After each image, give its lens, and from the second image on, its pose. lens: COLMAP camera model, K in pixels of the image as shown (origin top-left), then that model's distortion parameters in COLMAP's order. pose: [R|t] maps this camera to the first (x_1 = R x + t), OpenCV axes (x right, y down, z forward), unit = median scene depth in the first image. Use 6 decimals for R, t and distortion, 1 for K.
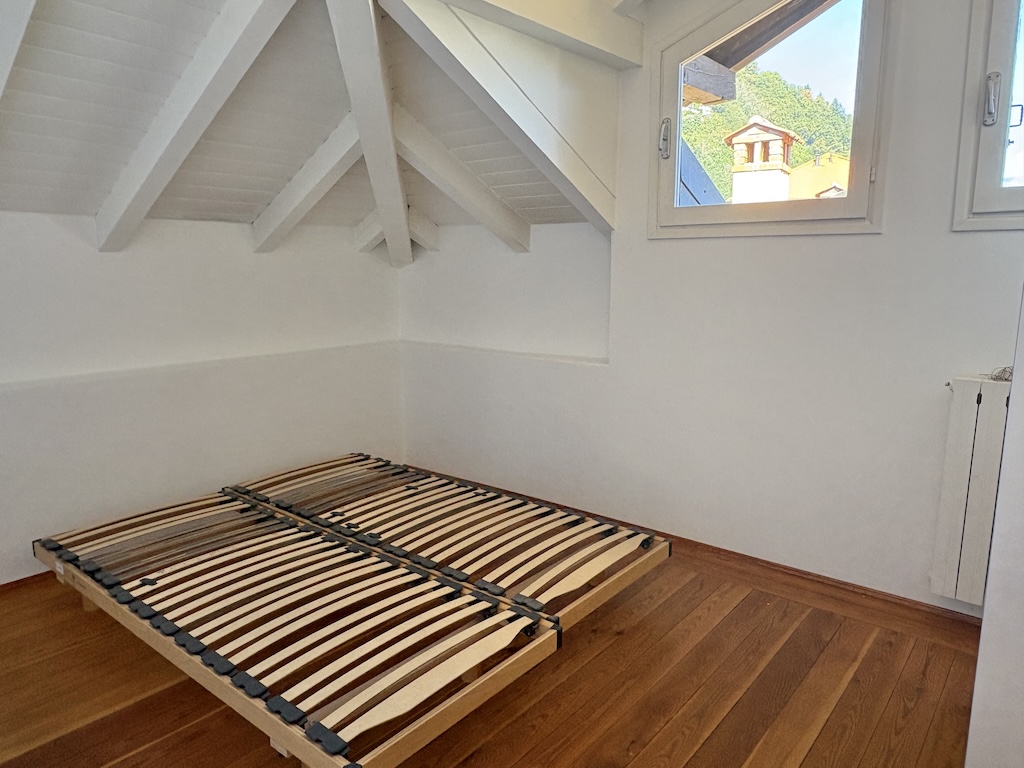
lens RADIAL K [[692.0, 0, 510.4], [0, 692.0, 381.8], [0, 0, 1]] dist [0.009838, 0.002738]
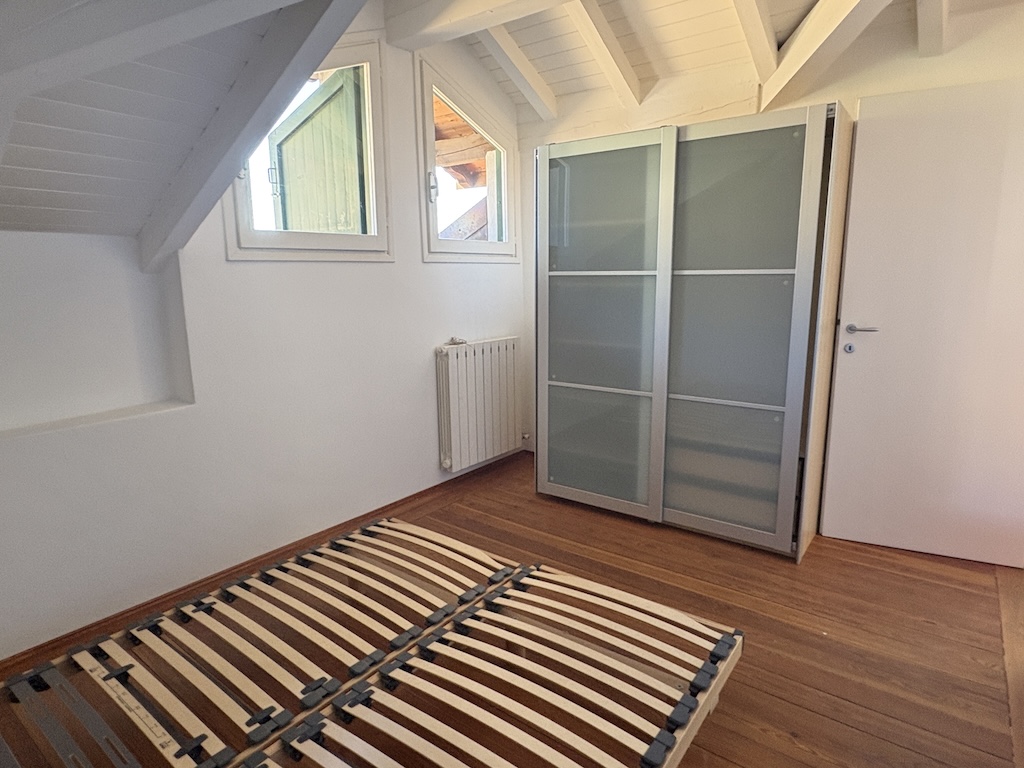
lens RADIAL K [[592.1, 0, 509.8], [0, 592.1, 383.9], [0, 0, 1]] dist [-0.000837, 0.005035]
pose [[-0.049509, -0.176901, 0.982983, -0.706363], [0.187217, 0.965101, 0.183113, -0.132003], [-0.981070, 0.193096, -0.014662, 0.738398]]
